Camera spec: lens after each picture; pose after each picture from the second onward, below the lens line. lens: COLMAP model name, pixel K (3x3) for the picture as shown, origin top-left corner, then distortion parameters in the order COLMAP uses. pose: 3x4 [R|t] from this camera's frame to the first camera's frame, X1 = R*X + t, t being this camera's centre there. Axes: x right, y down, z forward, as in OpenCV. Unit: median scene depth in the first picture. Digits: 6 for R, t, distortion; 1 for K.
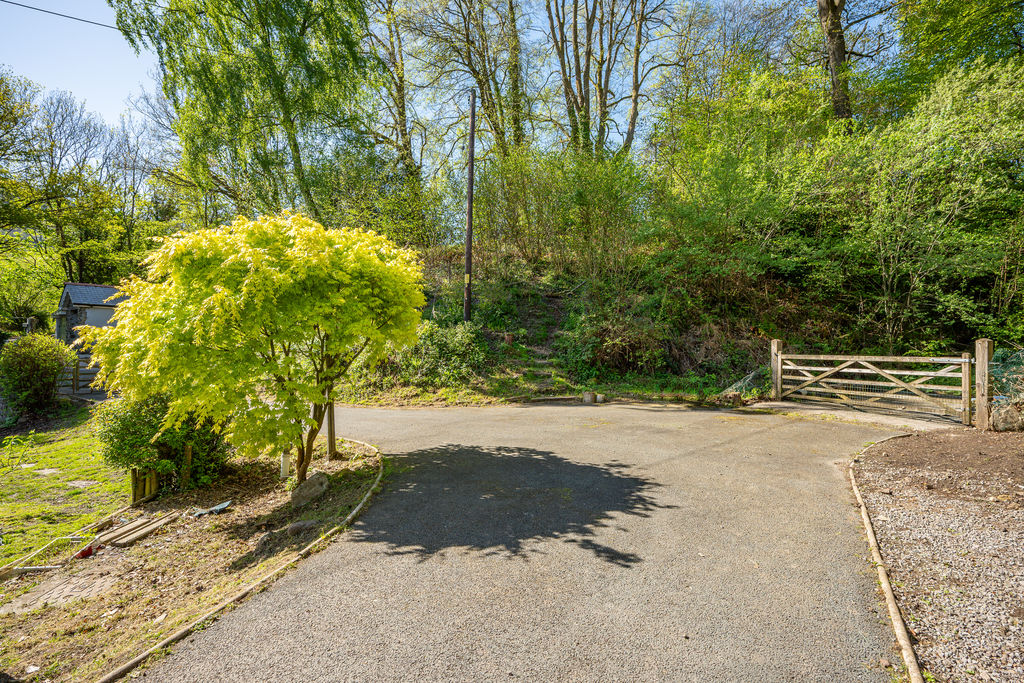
lens RADIAL K [[472.3, 0, 515.1], [0, 472.3, 343.5], [0, 0, 1]] dist [-0.003348, -0.000146]
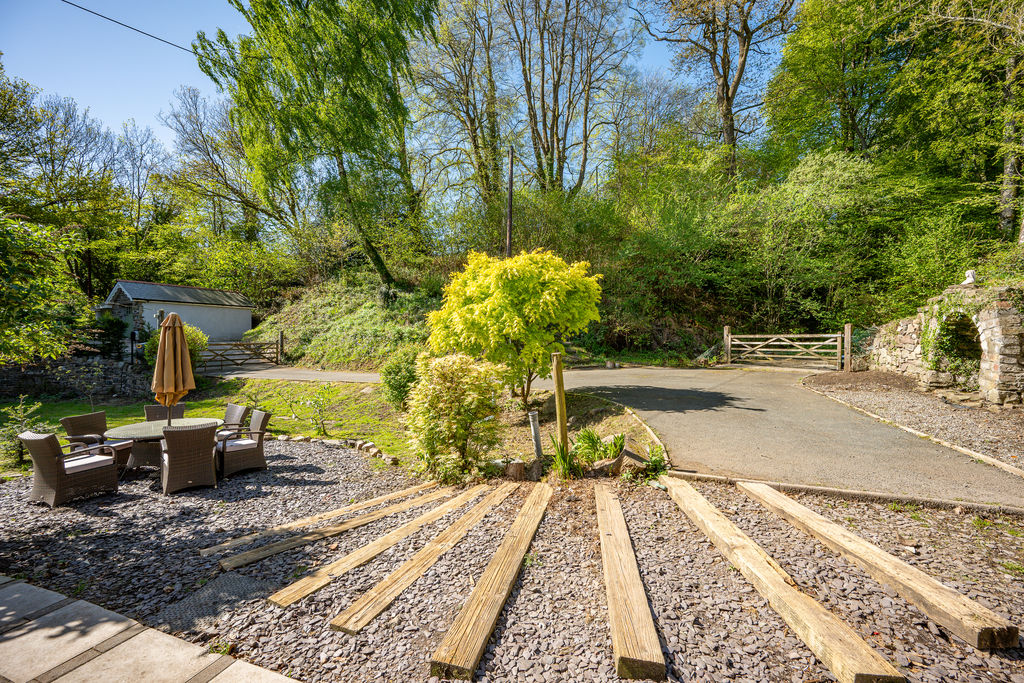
lens RADIAL K [[407.1, 0, 510.6], [0, 407.1, 339.4], [0, 0, 1]] dist [-0.000569, -0.000093]
pose [[0.985867, -0.004262, 0.167475, -0.424583], [0.002908, 0.999961, 0.008328, 0.022947], [-0.167504, -0.007723, 0.985841, -0.270104]]
